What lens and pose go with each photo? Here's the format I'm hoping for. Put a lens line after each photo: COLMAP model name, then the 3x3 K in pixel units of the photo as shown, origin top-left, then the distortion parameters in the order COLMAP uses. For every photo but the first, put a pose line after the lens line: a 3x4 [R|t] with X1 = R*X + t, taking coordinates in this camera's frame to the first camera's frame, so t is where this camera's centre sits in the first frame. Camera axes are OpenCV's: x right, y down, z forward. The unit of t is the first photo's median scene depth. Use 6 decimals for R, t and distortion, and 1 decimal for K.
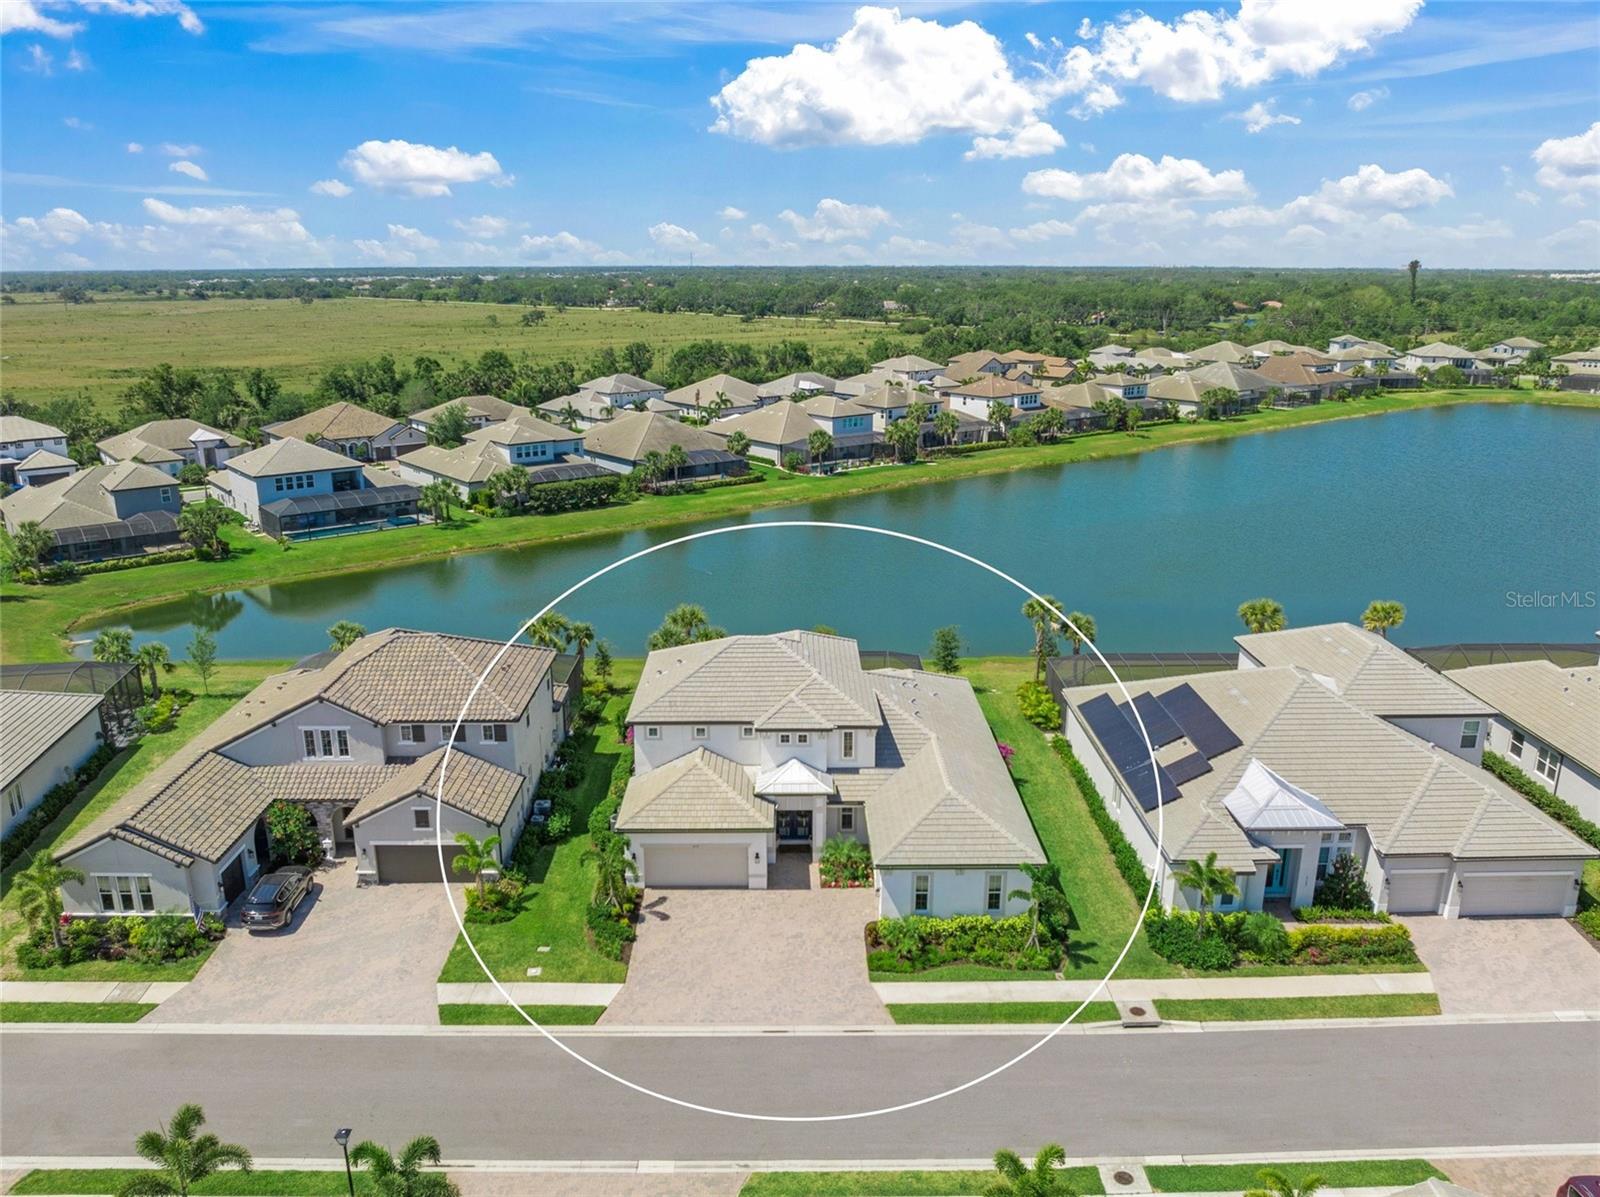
lens RADIAL K [[1203.8, 0, 790.7], [0, 1203.8, 631.5], [0, 0, 1]] dist [-0.035236, -0.009408]
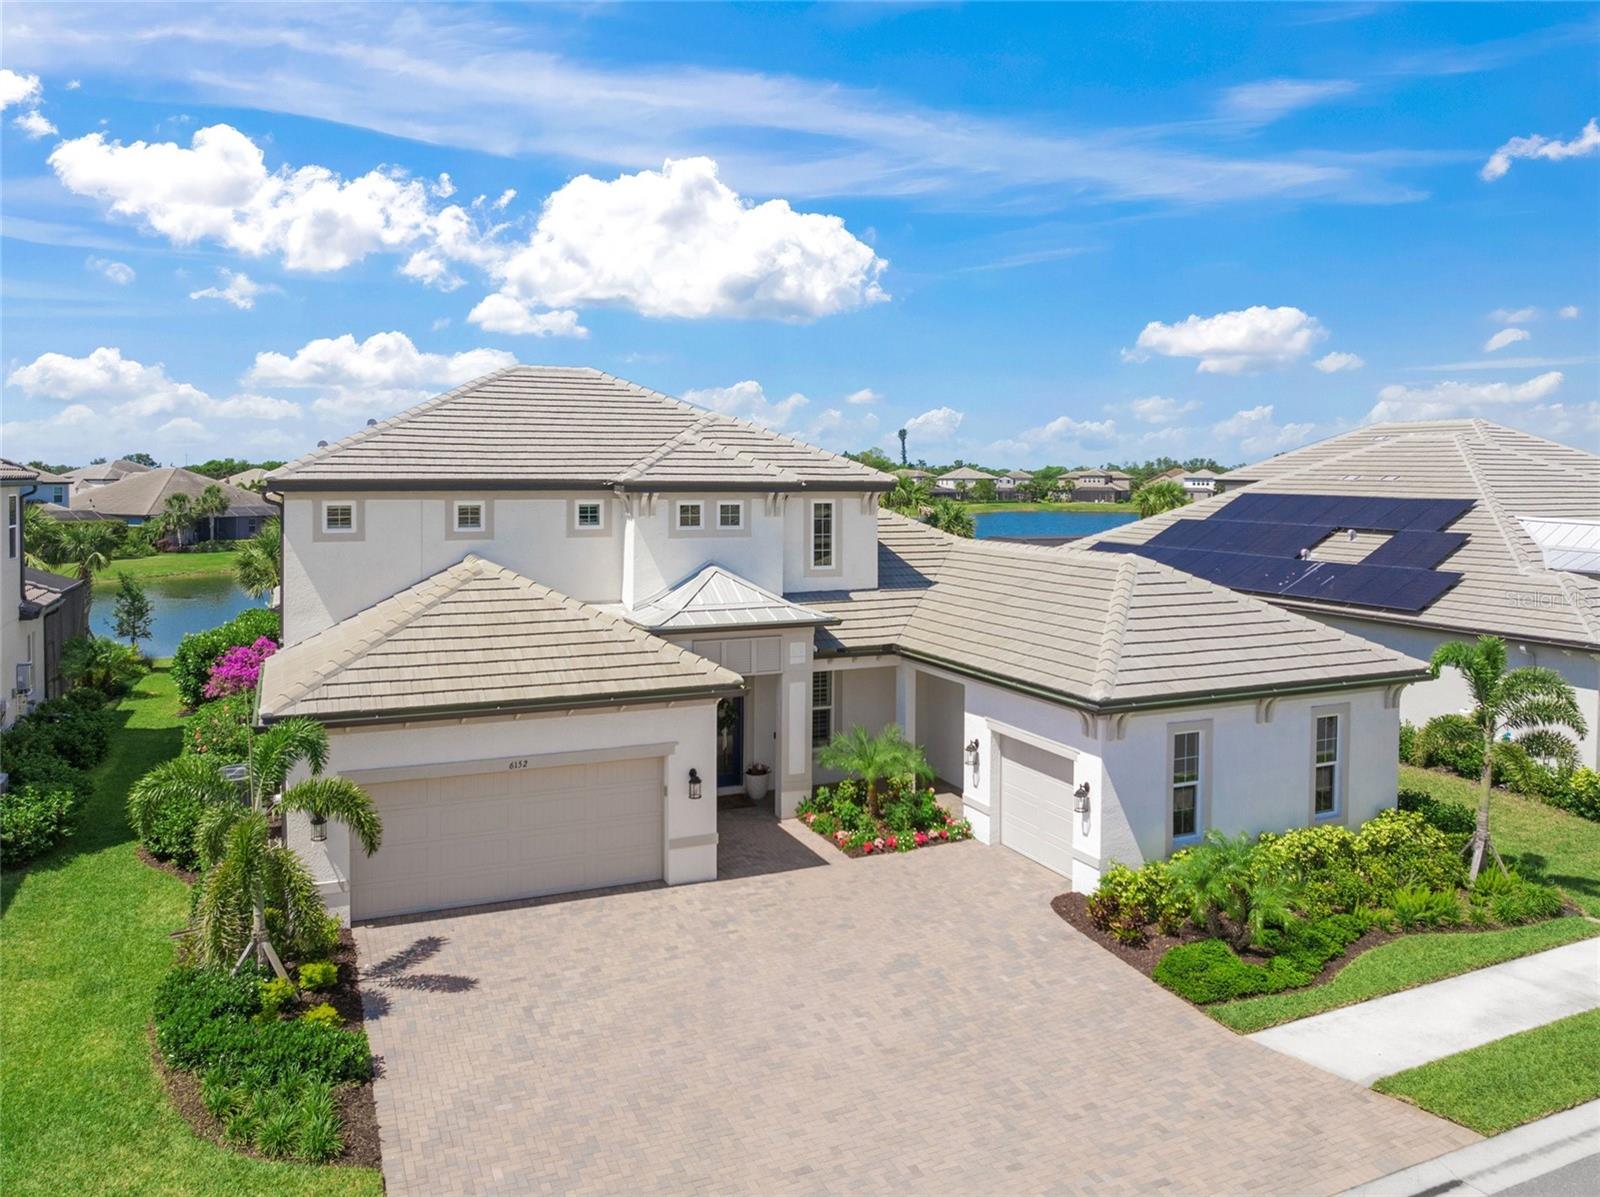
lens RADIAL K [[1162.2, 0, 802.2], [0, 1162.2, 510.3], [0, 0, 1]] dist [-0.031815, -0.000345]
pose [[0.915609, -0.007681, 0.401996, -0.127318], [0.113684, 0.963965, -0.240514, 0.185047], [-0.385663, 0.265917, 0.883488, 0.626799]]
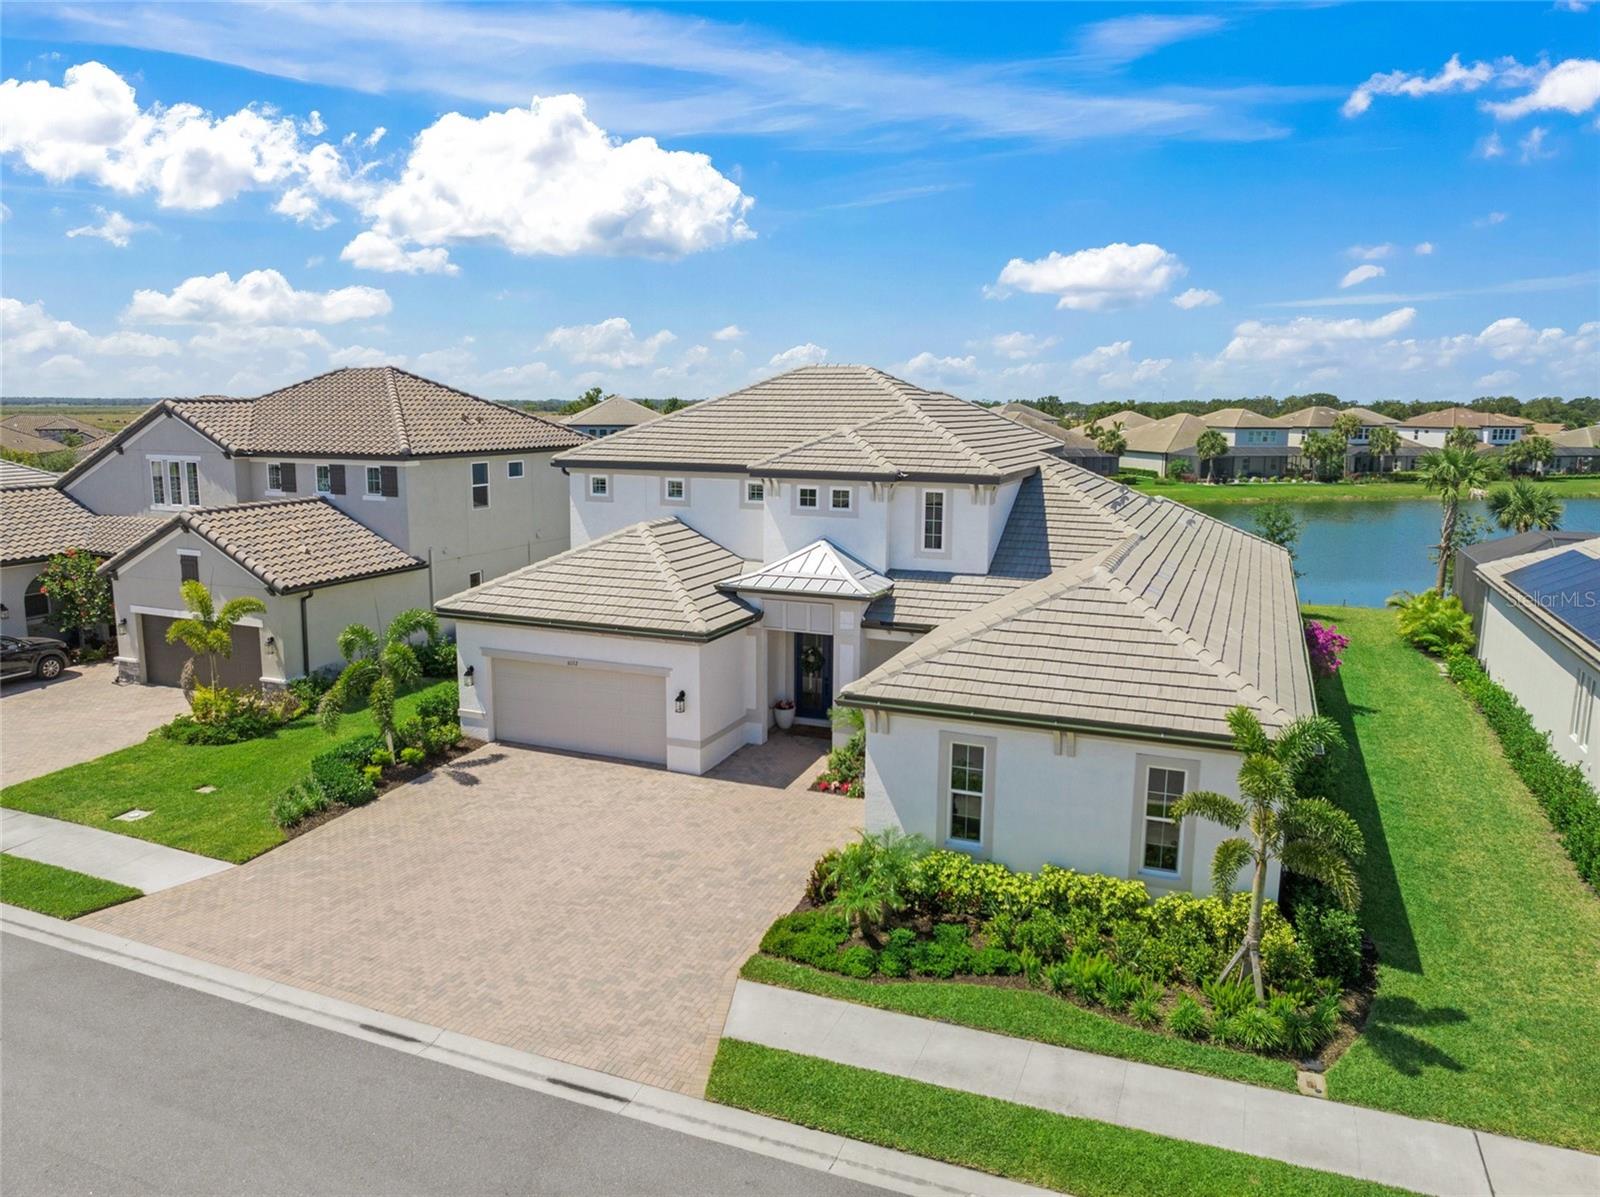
lens RADIAL K [[1117.4, 0, 800.0], [0, 1117.4, 598.5], [0, 0, 1]] dist [-0.035401, -0.002449]
pose [[0.923345, 0.074917, -0.376593, 0.168767], [-0.121885, 0.987243, -0.102446, 0.176718], [0.364114, 0.140494, 0.920697, 0.569014]]
